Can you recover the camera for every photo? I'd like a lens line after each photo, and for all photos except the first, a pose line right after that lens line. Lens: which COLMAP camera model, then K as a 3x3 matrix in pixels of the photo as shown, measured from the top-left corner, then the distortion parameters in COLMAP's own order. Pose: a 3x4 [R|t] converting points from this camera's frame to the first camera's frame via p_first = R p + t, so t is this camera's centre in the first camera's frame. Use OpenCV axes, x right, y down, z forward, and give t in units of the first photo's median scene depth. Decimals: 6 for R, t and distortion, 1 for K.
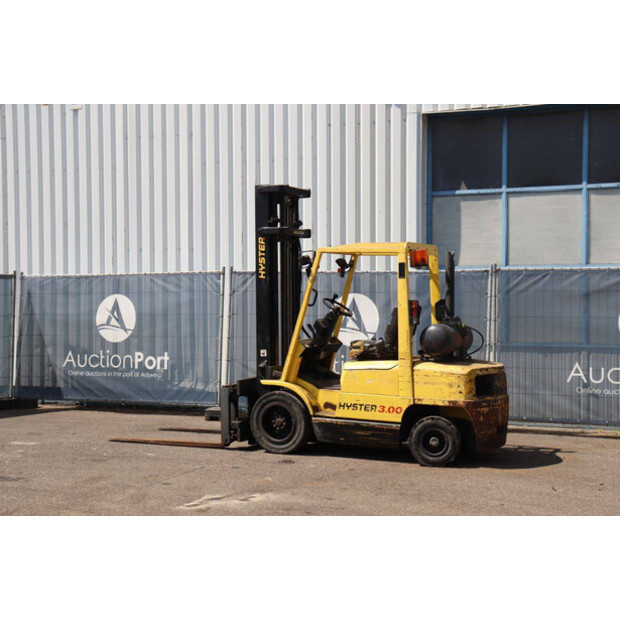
lens RADIAL K [[994.8, 0, 310.0], [0, 994.8, 310.0], [0, 0, 1]] dist [0.140839, 0.012555]
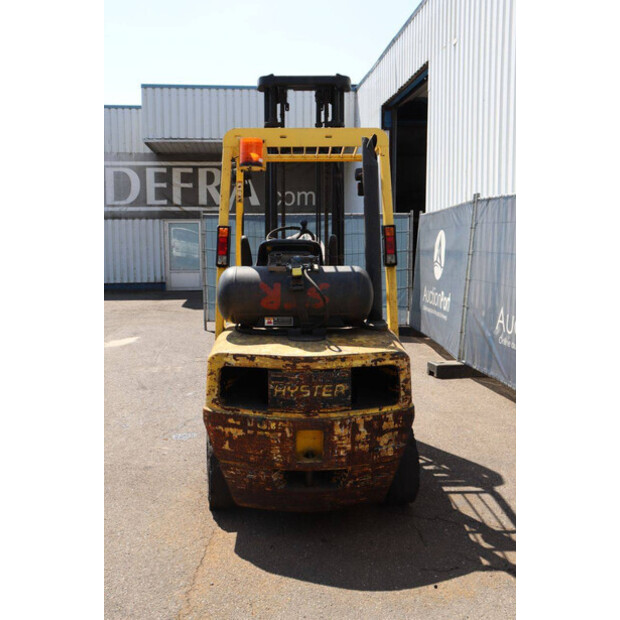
lens RADIAL K [[688.3, 0, 310.0], [0, 688.3, 310.0], [0, 0, 1]] dist [-0.046166, 0.011429]
pose [[0.448268, 0.089466, -0.889411, 0.456868], [-0.012809, 0.995520, 0.093684, 0.001103], [0.893807, -0.030603, 0.447406, 0.785601]]
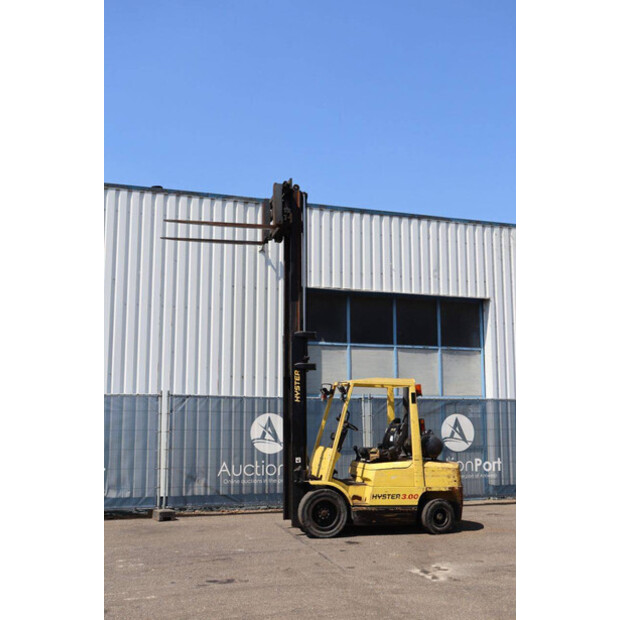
lens RADIAL K [[715.8, 0, 310.0], [0, 715.8, 310.0], [0, 0, 1]] dist [-0.024404, 0.015872]
pose [[0.773602, 0.095108, 0.626494, -0.634202], [0.005252, 0.987676, -0.156424, -0.003756], [-0.633650, 0.124300, 0.763568, 0.257918]]
